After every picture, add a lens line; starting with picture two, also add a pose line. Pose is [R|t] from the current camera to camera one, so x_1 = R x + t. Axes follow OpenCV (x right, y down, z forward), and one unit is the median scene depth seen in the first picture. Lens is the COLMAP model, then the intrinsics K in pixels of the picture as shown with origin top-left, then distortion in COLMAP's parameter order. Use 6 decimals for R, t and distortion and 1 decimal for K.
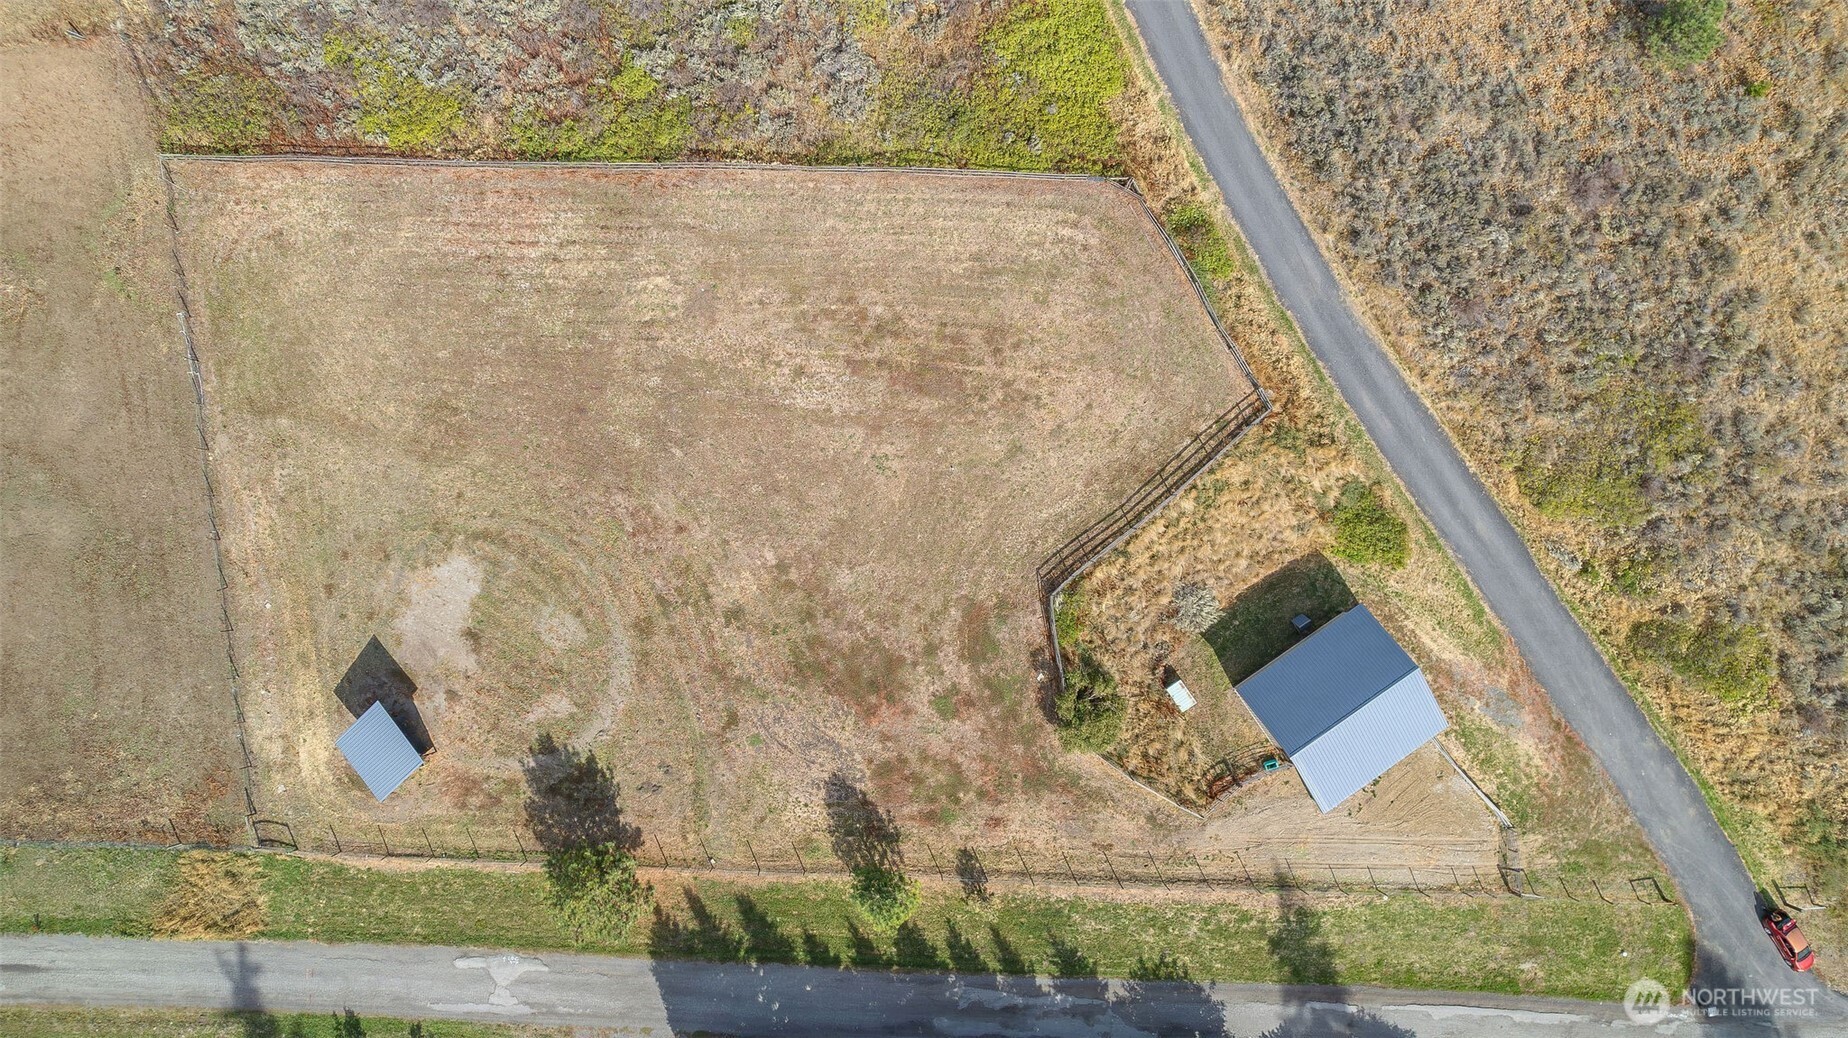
lens RADIAL K [[1195.4, 0, 931.1], [0, 1195.4, 525.3], [0, 0, 1]] dist [-0.067630, 0.074473]
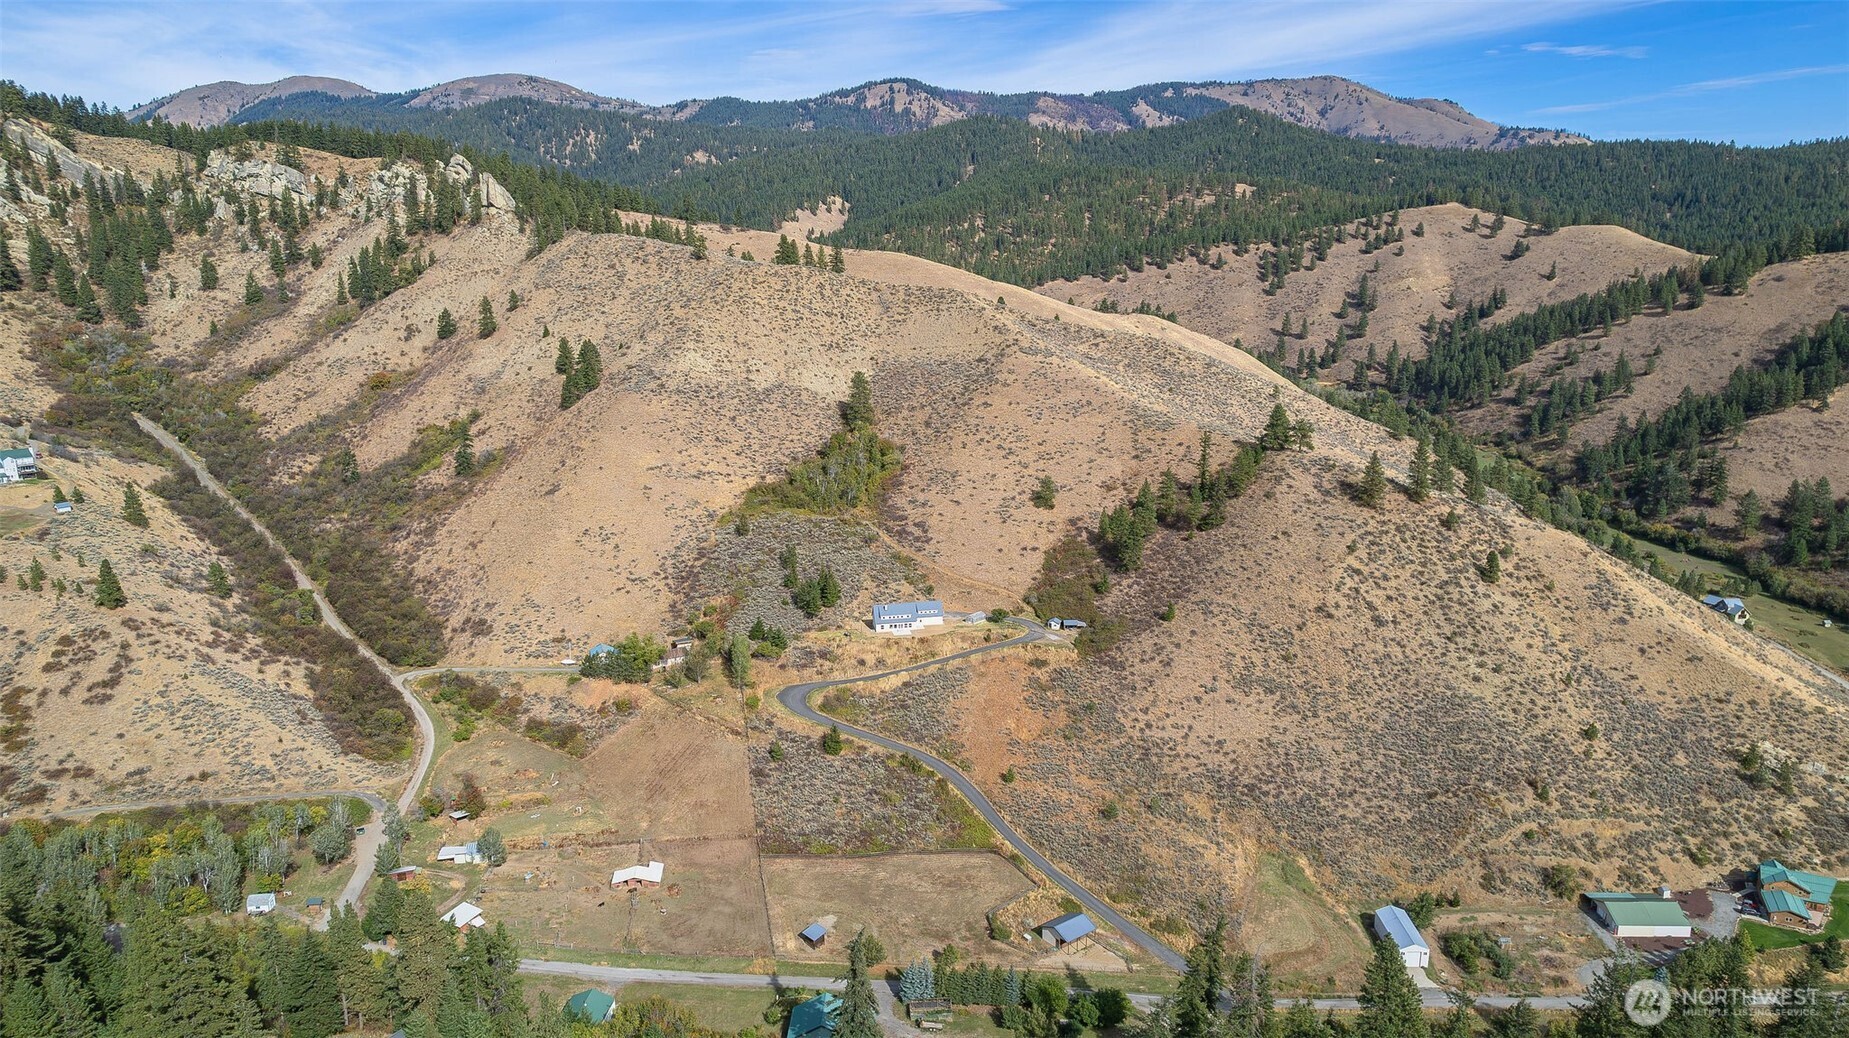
lens RADIAL K [[1196.1, 0, 931.6], [0, 1196.1, 525.3], [0, 0, 1]] dist [-0.067630, 0.074473]
pose [[0.998498, -0.016034, 0.052391, -0.256098], [0.054785, 0.304730, -0.950862, 3.239119], [-0.000719, 0.952304, 0.305150, -1.325170]]
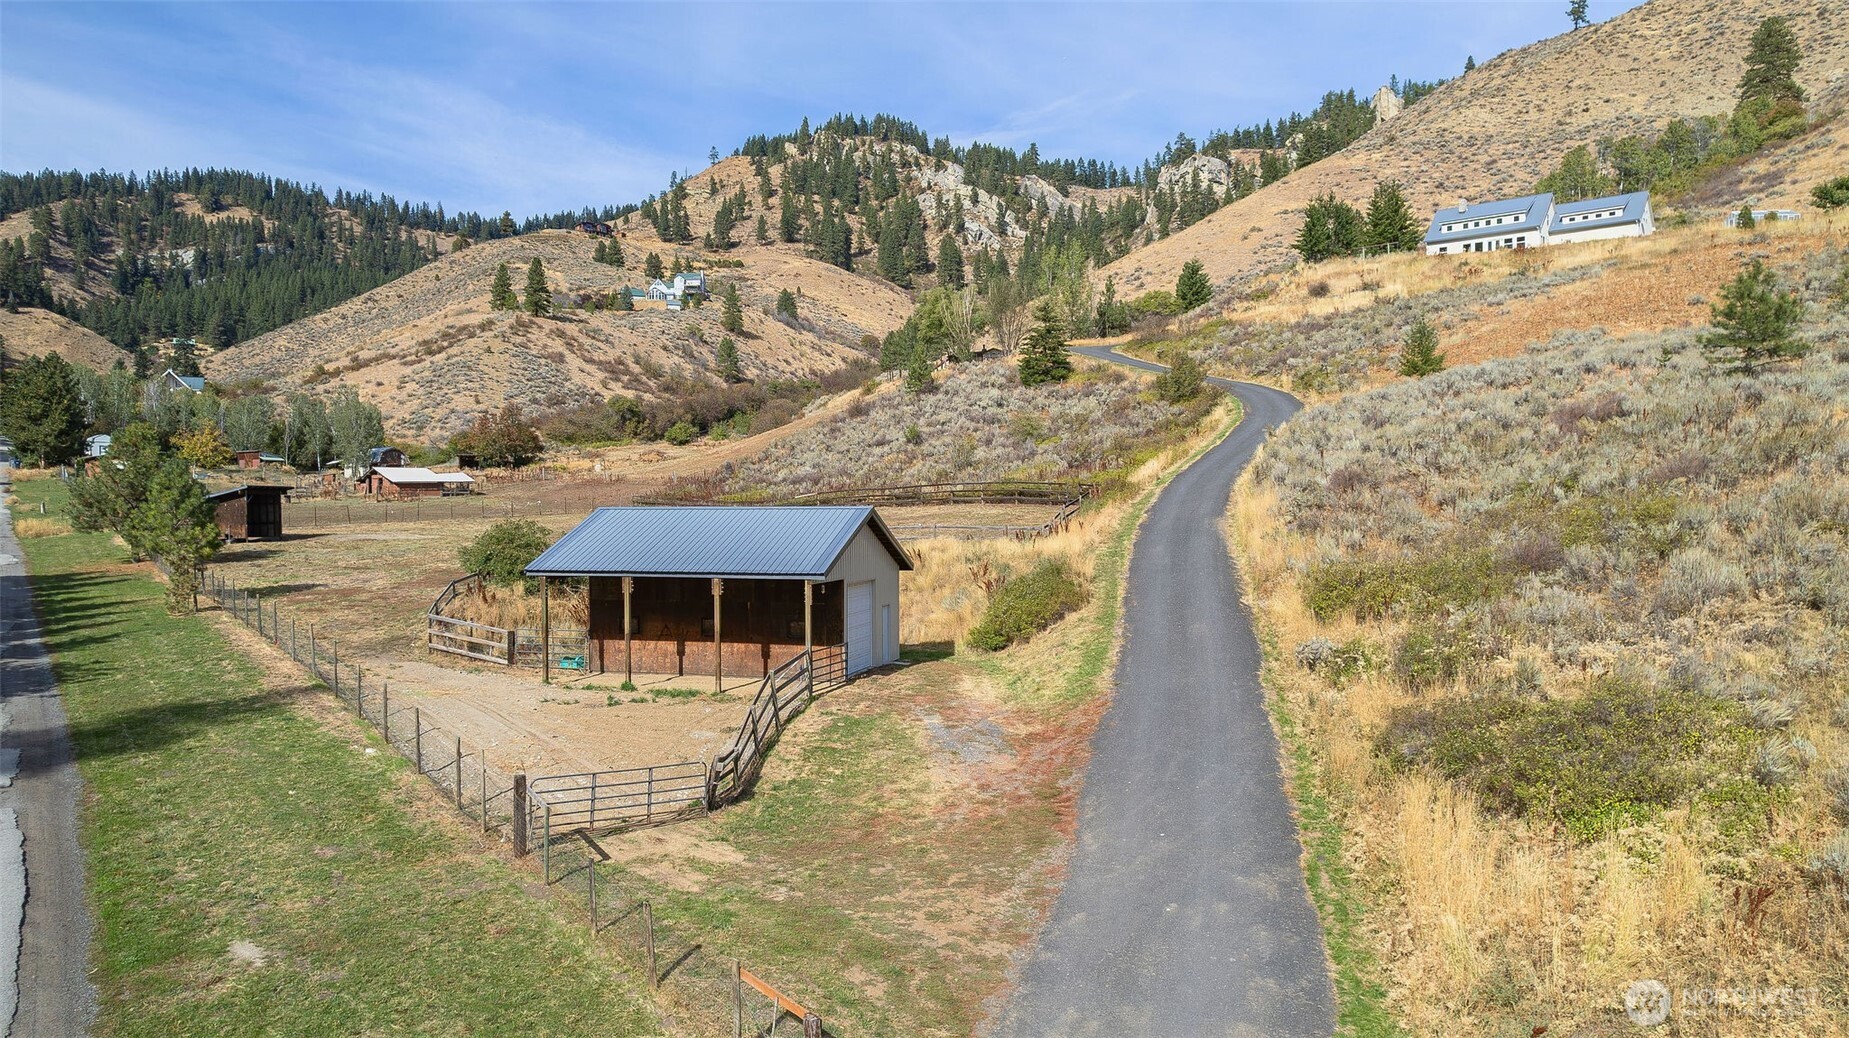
lens RADIAL K [[1246.7, 0, 928.0], [0, 1246.7, 544.7], [0, 0, 1]] dist [-0.072379, 0.083654]
pose [[0.650631, 0.024717, -0.758991, 0.774807], [-0.756435, 0.109244, -0.644882, 0.444023], [0.066976, 0.993708, 0.089774, 0.920893]]
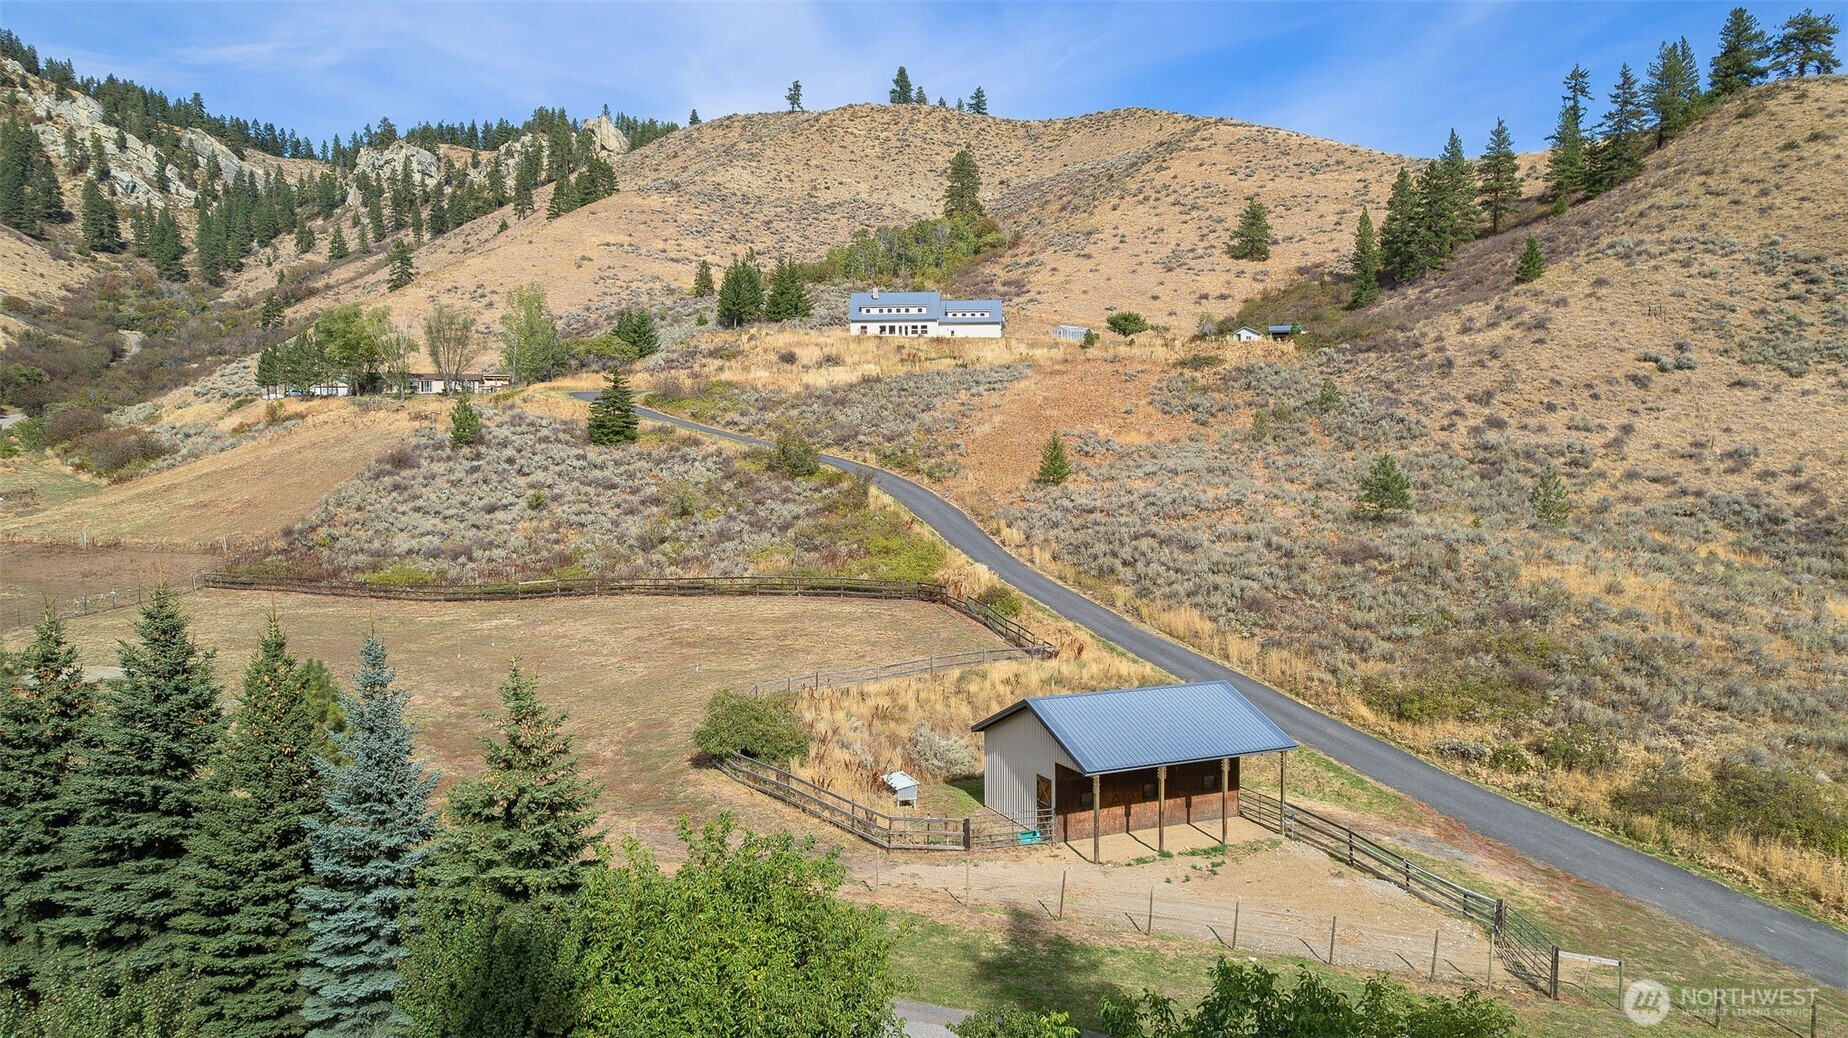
lens RADIAL K [[1173.5, 0, 930.0], [0, 1173.5, 520.2], [0, 0, 1]] dist [-0.067074, 0.073123]
pose [[0.984679, 0.006469, -0.174256, 0.345590], [-0.173745, 0.121386, -0.977281, 0.767956], [0.014830, 0.992584, 0.120650, 0.786687]]
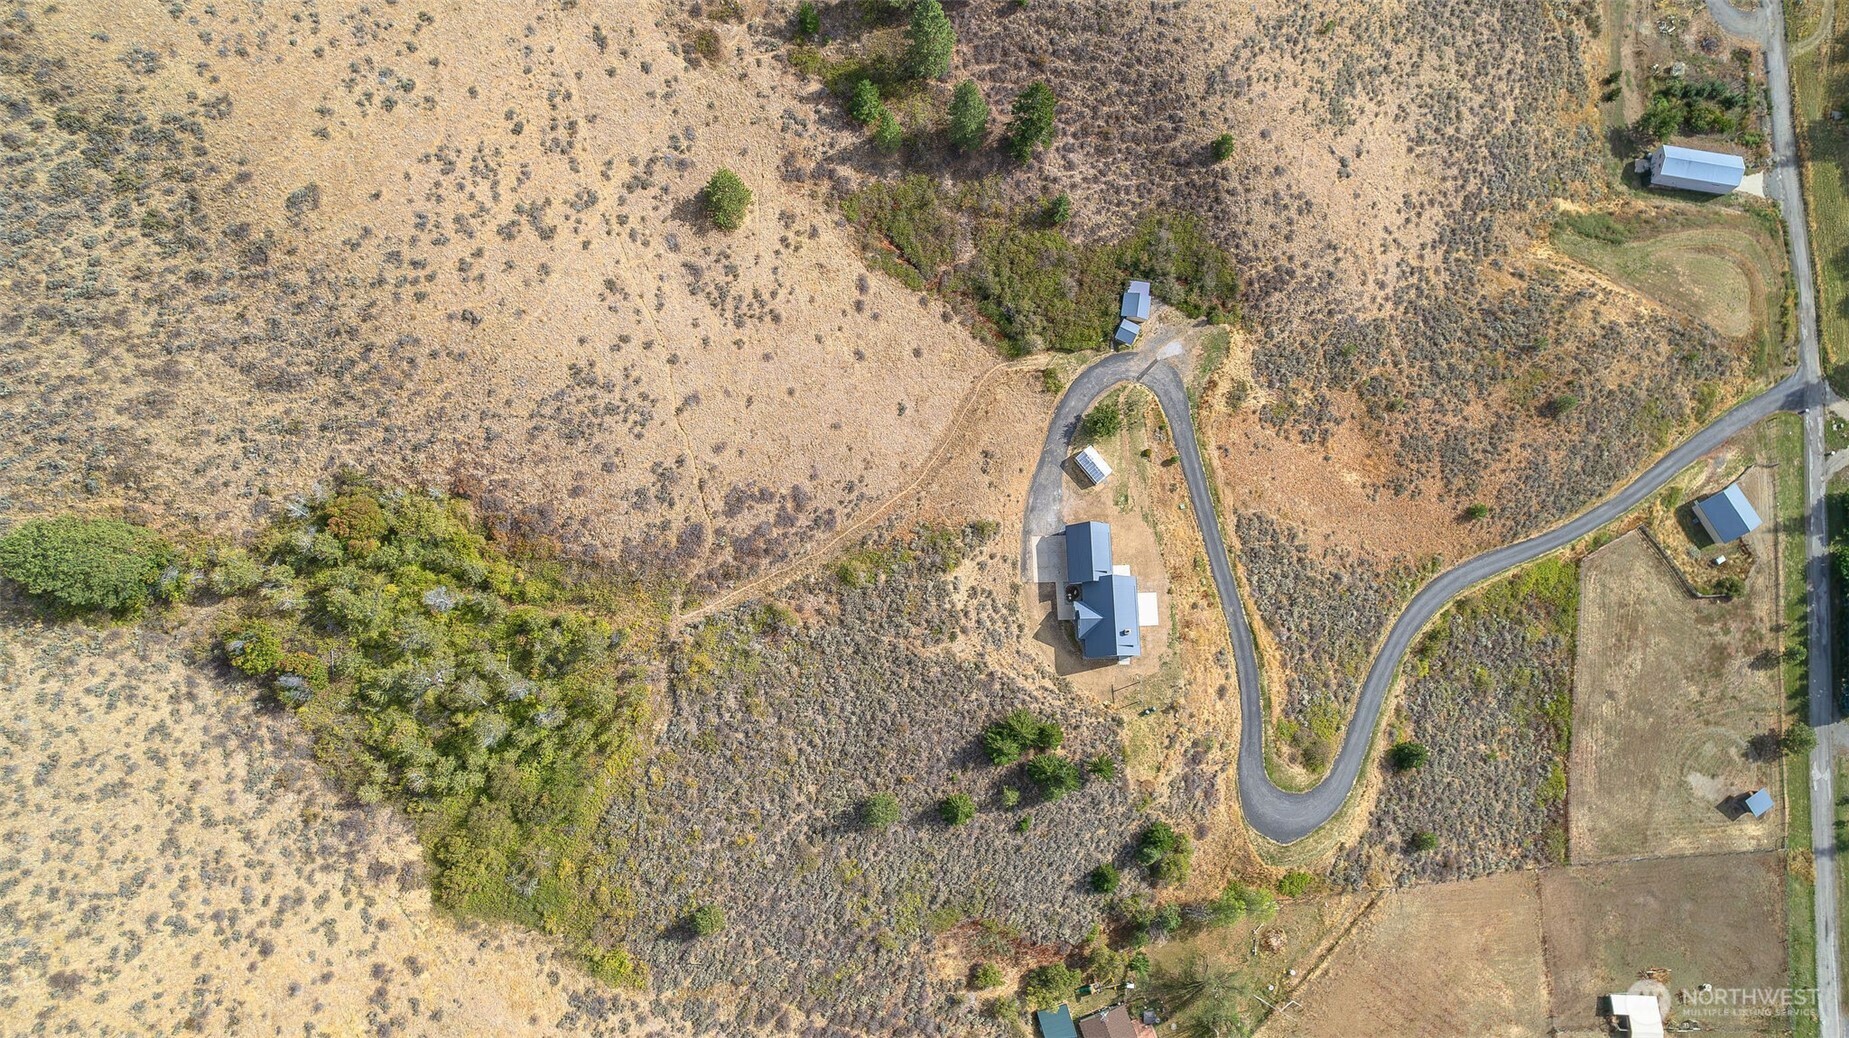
lens RADIAL K [[1196.1, 0, 931.6], [0, 1196.1, 525.3], [0, 0, 1]] dist [-0.067630, 0.074473]
pose [[0.089335, -0.980929, 0.172617, -0.458625], [0.993051, 0.101054, 0.060322, -2.255255], [-0.076615, 0.166029, 0.983140, -2.069431]]
